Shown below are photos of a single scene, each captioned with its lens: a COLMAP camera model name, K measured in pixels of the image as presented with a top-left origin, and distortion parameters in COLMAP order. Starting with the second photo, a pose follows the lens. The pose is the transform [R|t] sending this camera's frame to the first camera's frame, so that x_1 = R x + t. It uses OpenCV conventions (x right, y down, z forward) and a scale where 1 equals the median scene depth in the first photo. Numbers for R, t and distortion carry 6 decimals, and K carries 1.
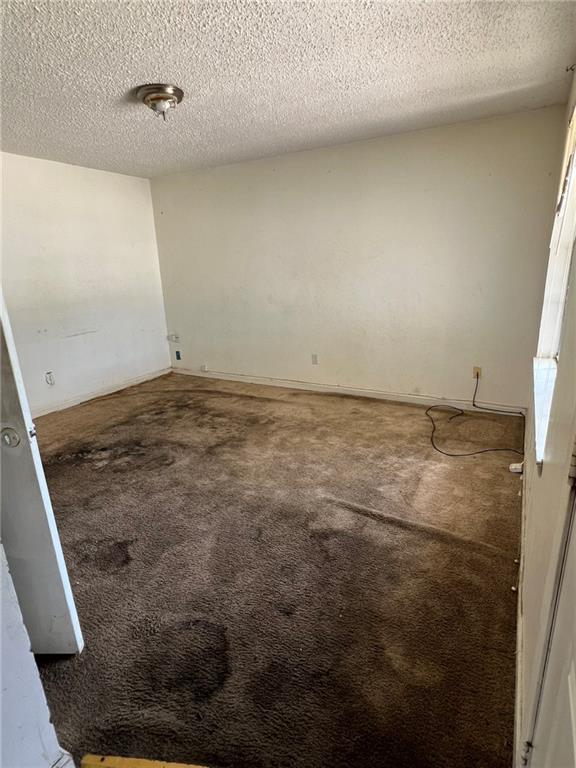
lens RADIAL K [[413.9, 0, 286.2], [0, 413.9, 382.9], [0, 0, 1]] dist [-0.007305, 0.001273]
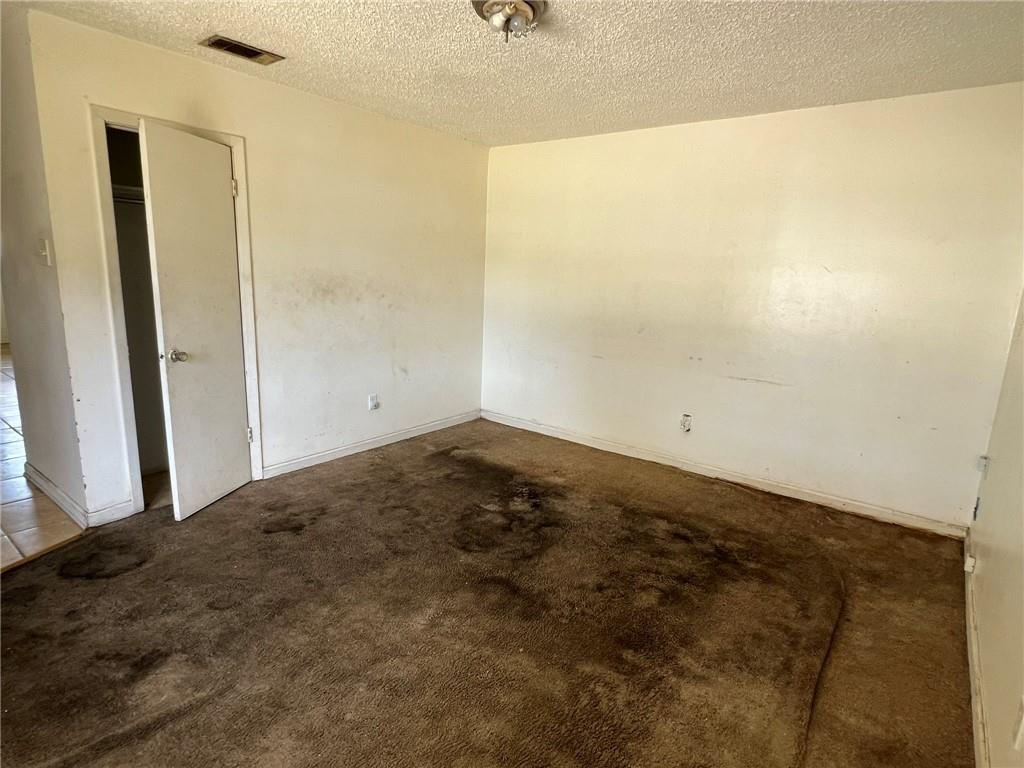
lens RADIAL K [[551.9, 0, 509.6], [0, 551.9, 384.1], [0, 0, 1]] dist [-0.007305, 0.001273]
pose [[-0.144146, 0.237553, -0.960620, 0.433663], [-0.313424, 0.909818, 0.272021, -0.270137], [0.938609, 0.340292, -0.056692, 0.840031]]
